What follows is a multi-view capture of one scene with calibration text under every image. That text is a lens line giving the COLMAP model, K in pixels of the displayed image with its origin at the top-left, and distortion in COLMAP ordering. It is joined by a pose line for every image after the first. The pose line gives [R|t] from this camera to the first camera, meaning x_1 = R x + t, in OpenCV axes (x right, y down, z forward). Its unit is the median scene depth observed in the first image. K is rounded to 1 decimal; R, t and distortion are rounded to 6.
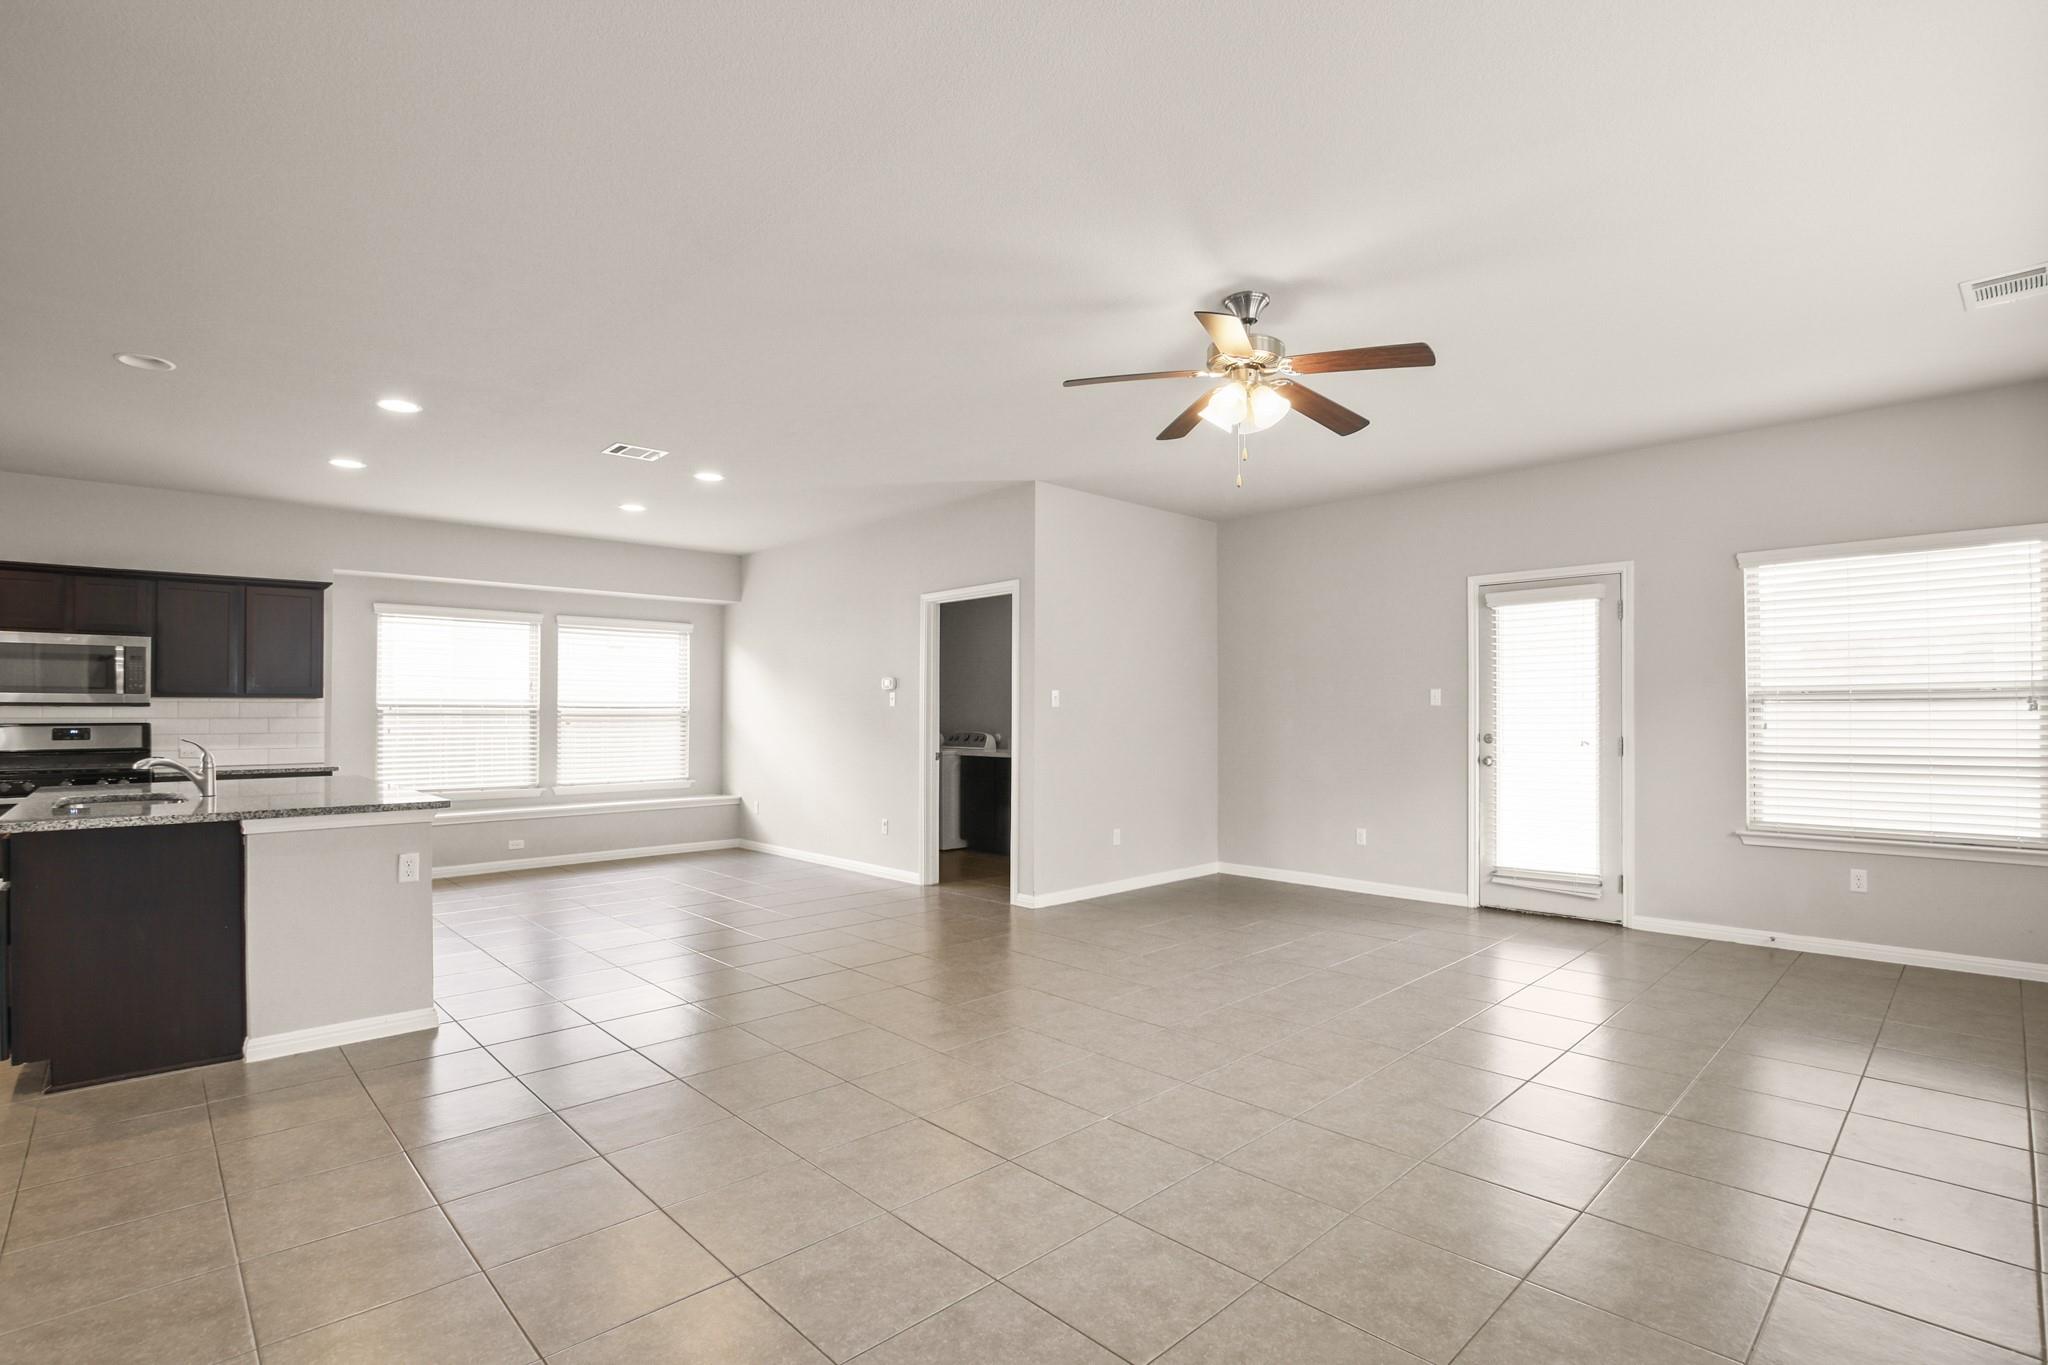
lens RADIAL K [[990.4, 0, 1068.5], [0, 990.4, 708.6], [0, 0, 1]] dist [-0.018731, 0.002982]
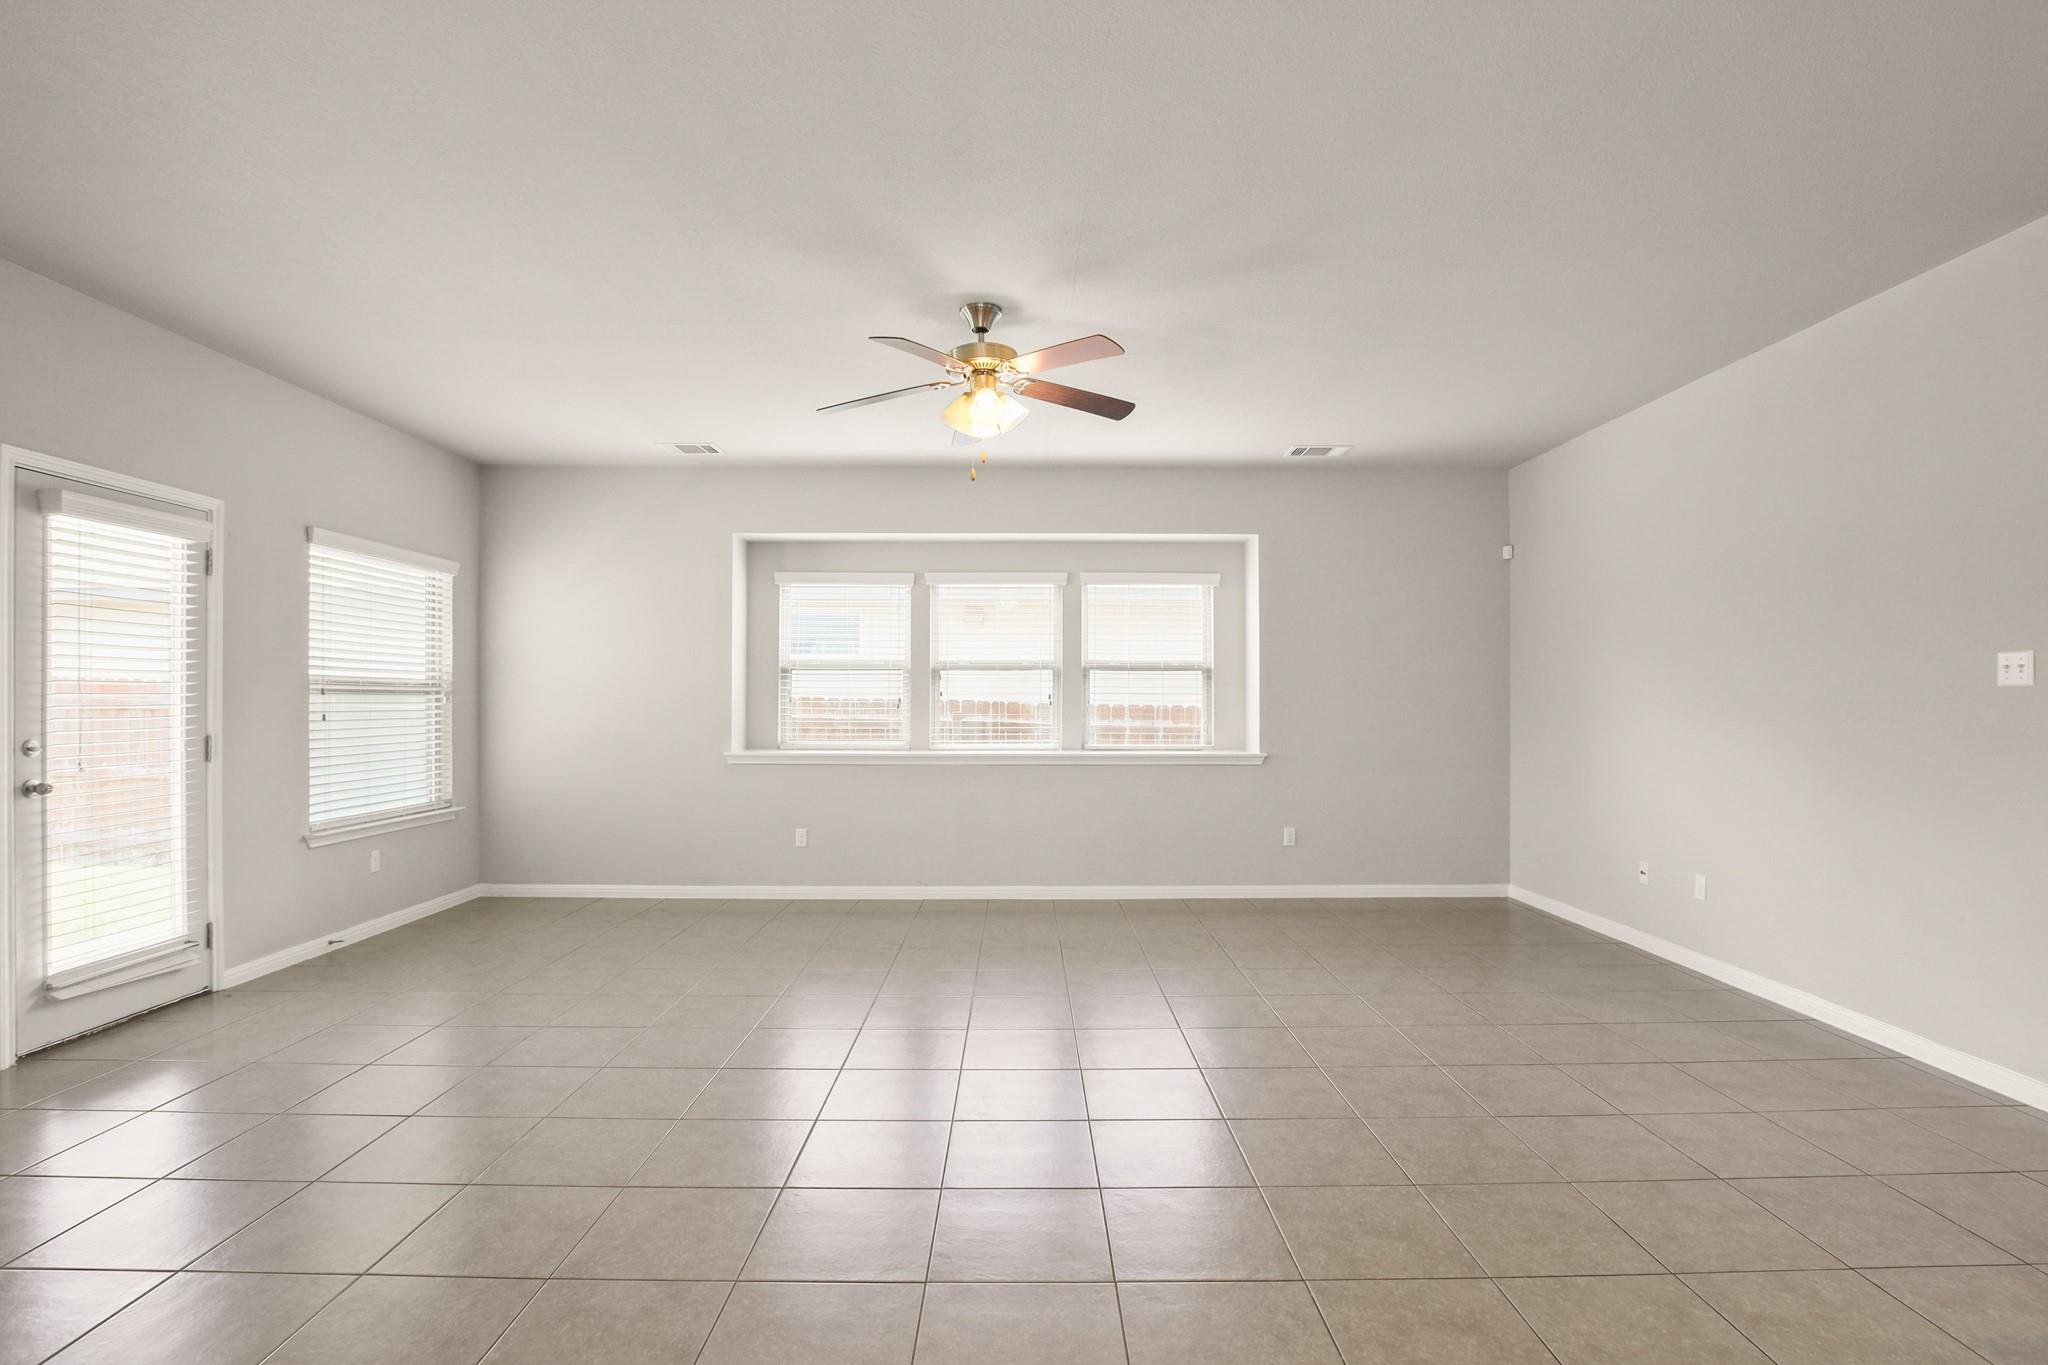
lens RADIAL K [[990.4, 0, 1041.5], [0, 990.4, 695.8], [0, 0, 1]] dist [-0.018731, 0.002982]
pose [[-0.714674, 0.003819, 0.699447, -0.392083], [-0.007538, 0.999885, -0.013162, 0.004441], [-0.699417, -0.014678, -0.714563, 1.086749]]
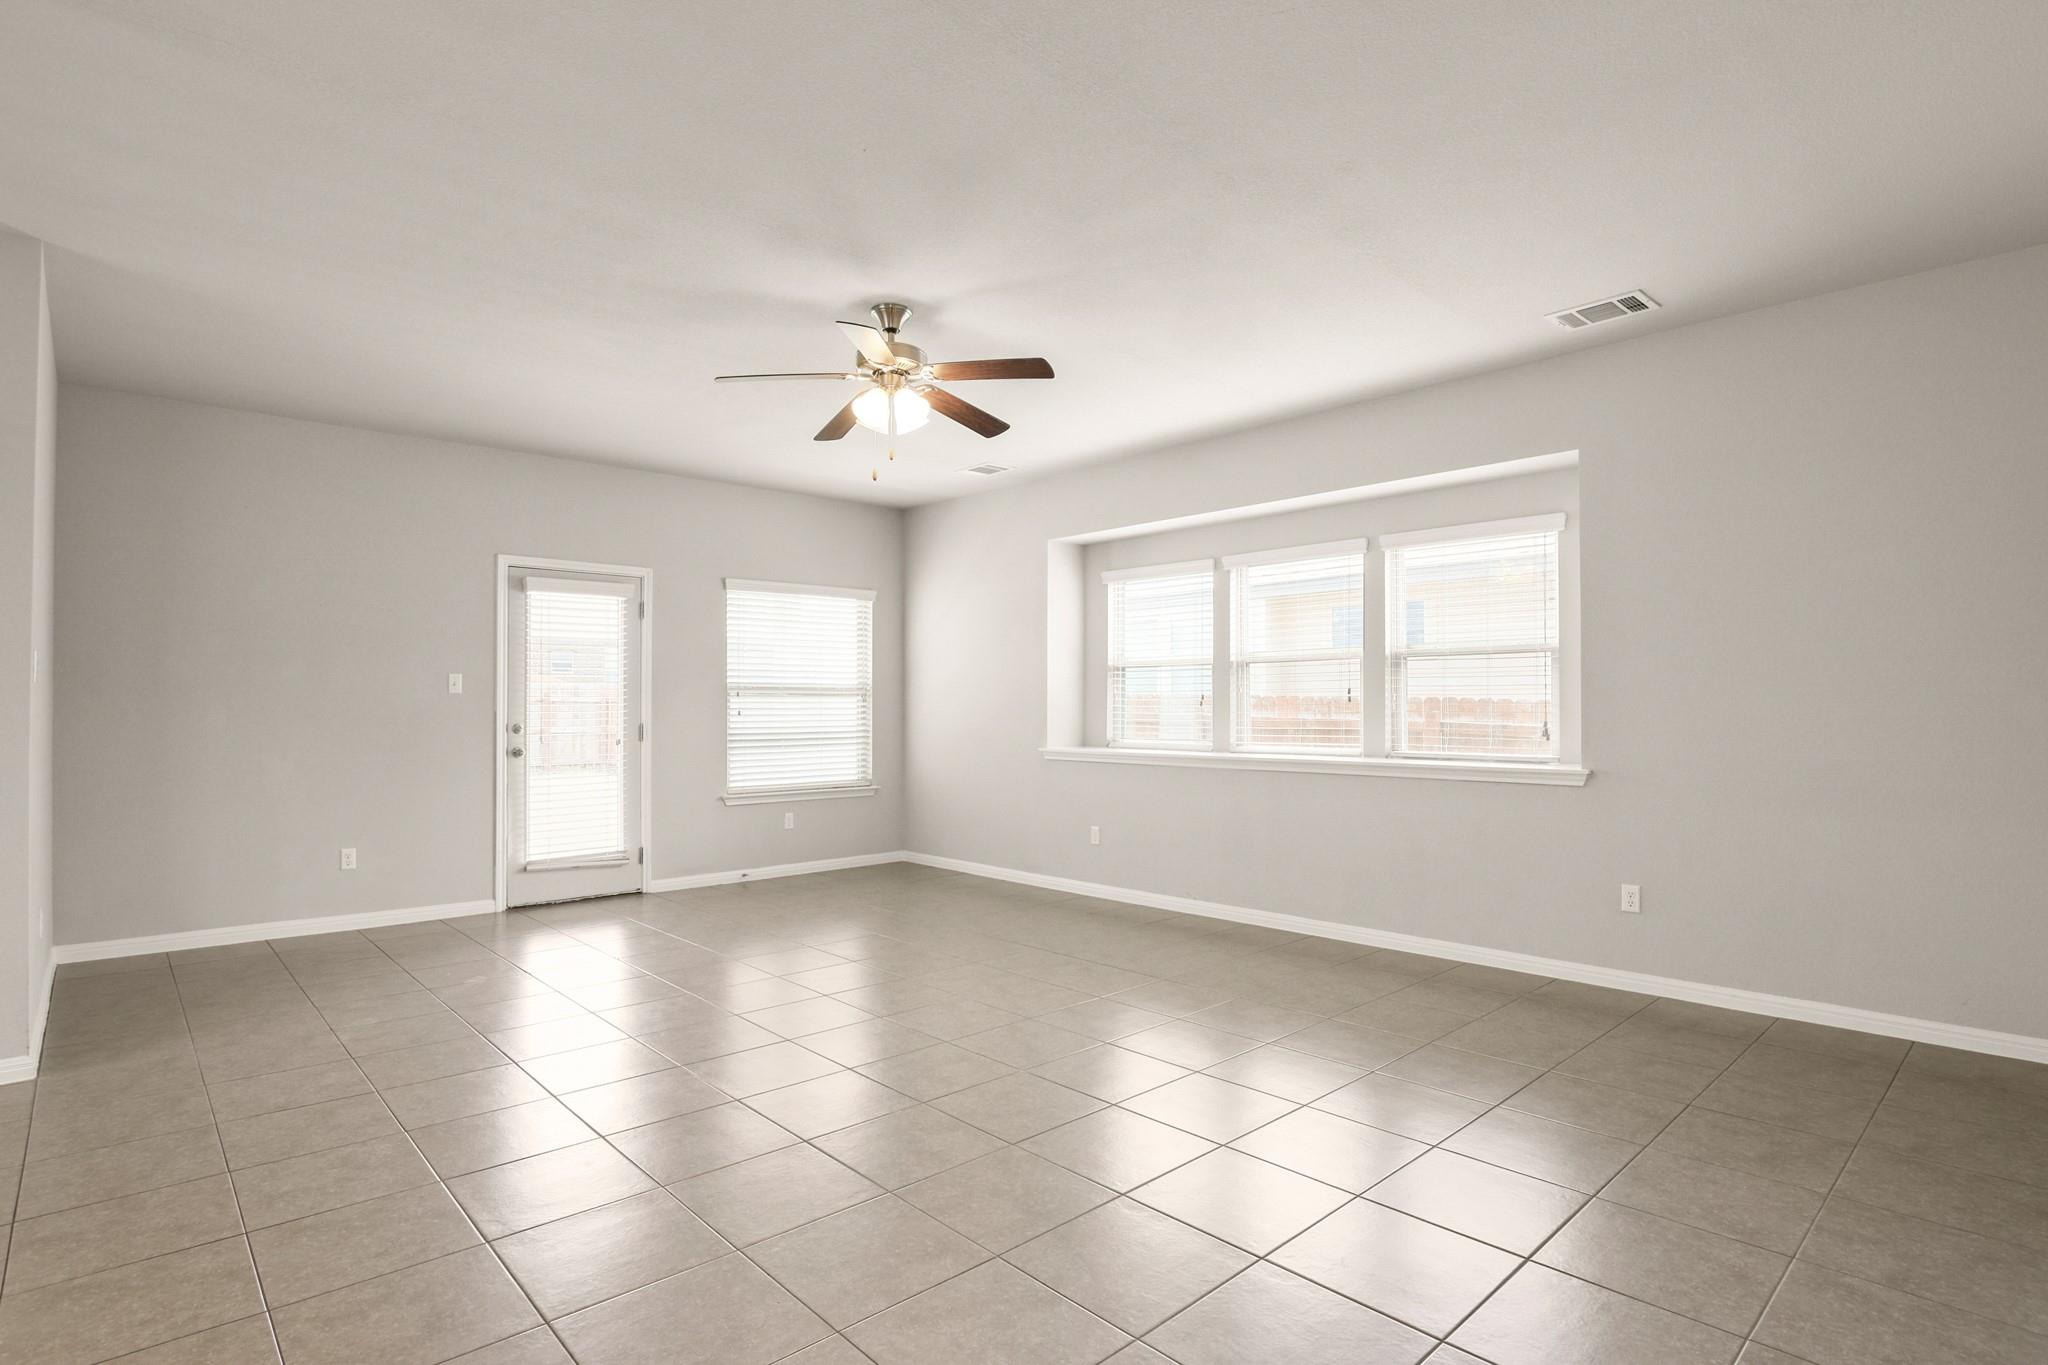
lens RADIAL K [[1046.1, 0, 1013.7], [0, 1046.1, 683.8], [0, 0, 1]] dist [-0.021643, -0.000049]
pose [[0.046660, 0.021632, 0.998677, -0.603476], [-0.005964, 0.999754, -0.021376, 0.006361], [-0.998893, -0.004958, 0.046778, 0.521724]]
